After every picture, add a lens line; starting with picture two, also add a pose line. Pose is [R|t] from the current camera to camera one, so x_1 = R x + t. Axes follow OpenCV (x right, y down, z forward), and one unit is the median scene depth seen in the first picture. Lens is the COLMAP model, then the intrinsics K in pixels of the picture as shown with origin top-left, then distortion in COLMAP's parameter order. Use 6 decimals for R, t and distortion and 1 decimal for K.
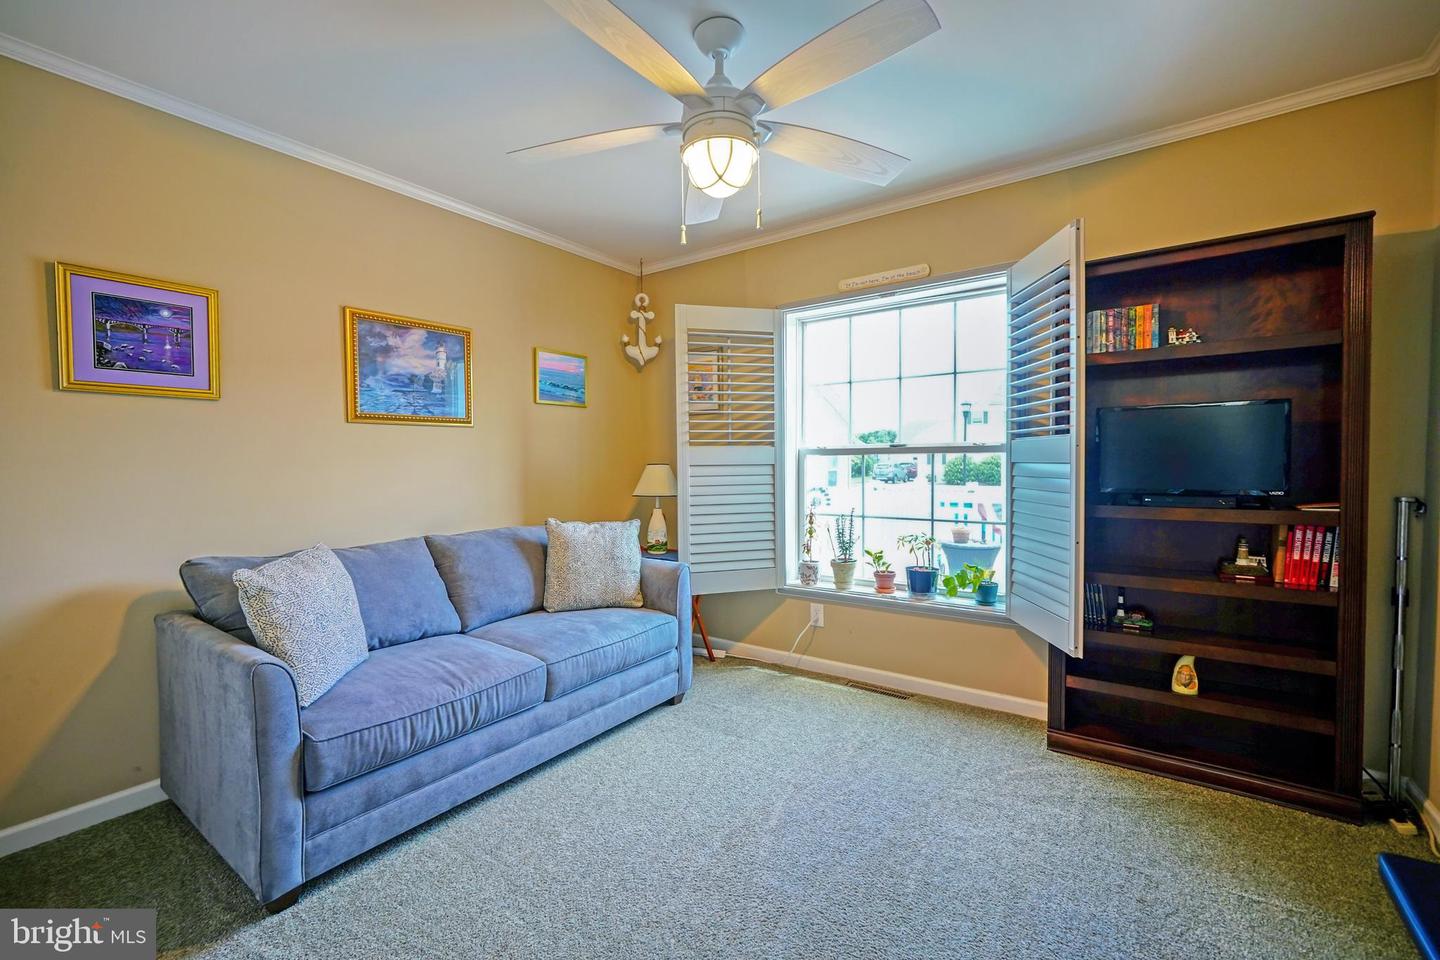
lens RADIAL K [[608.1, 0, 710.0], [0, 608.1, 478.2], [0, 0, 1]] dist [-0.001116, 0.000428]
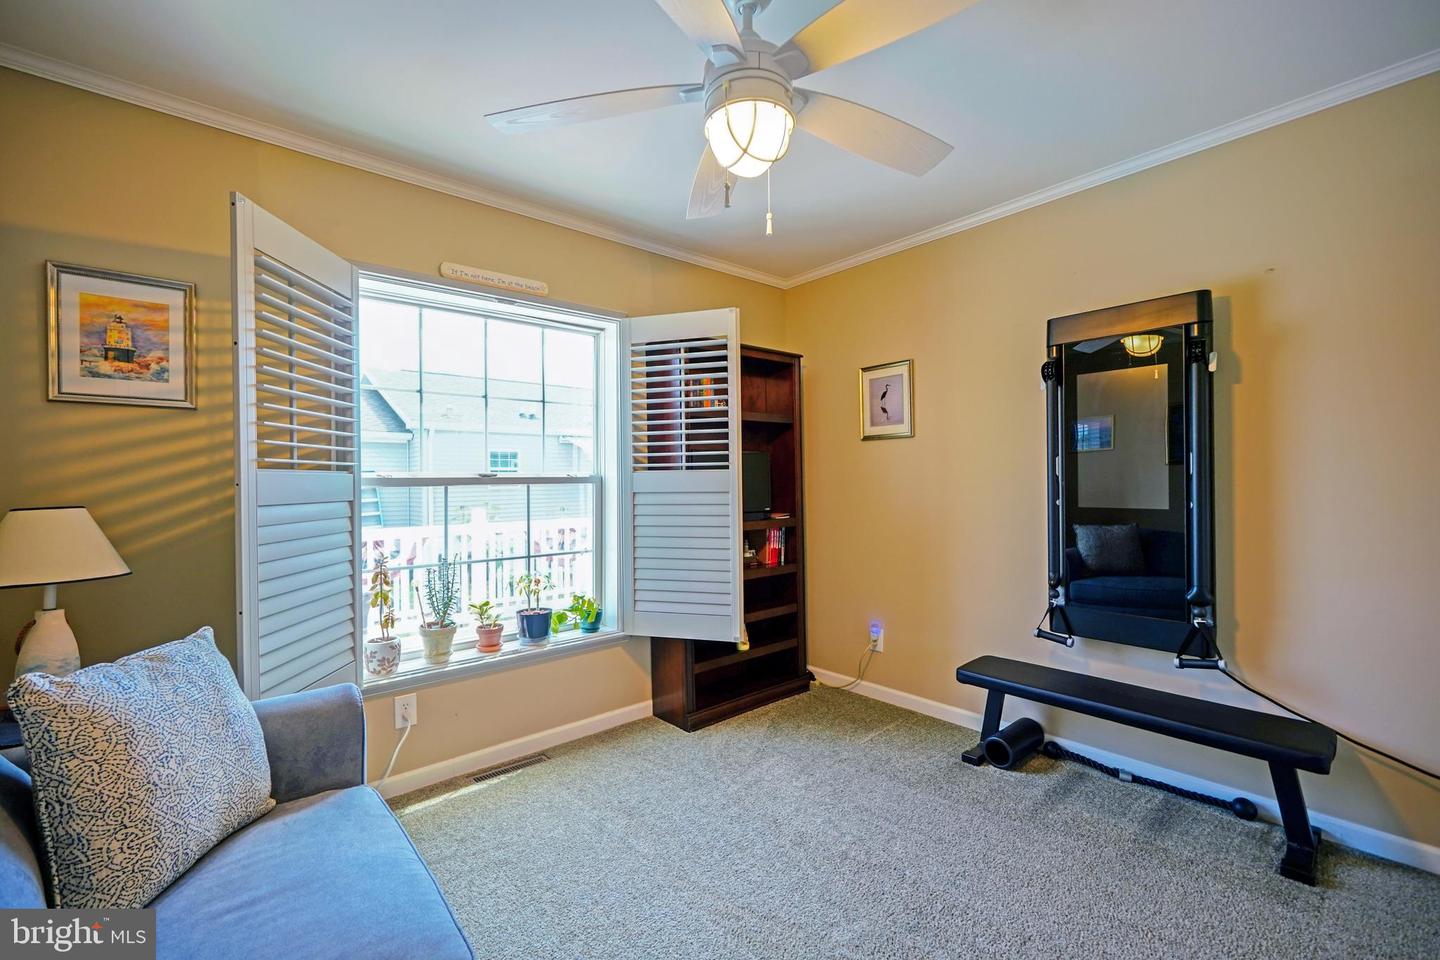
lens RADIAL K [[608.1, 0, 710.0], [0, 608.1, 478.2], [0, 0, 1]] dist [-0.001116, 0.000428]
pose [[0.229105, 0.011398, 0.973335, -0.479978], [0.036952, 0.999109, -0.020397, -0.021209], [-0.972700, 0.040639, 0.228479, 0.527551]]
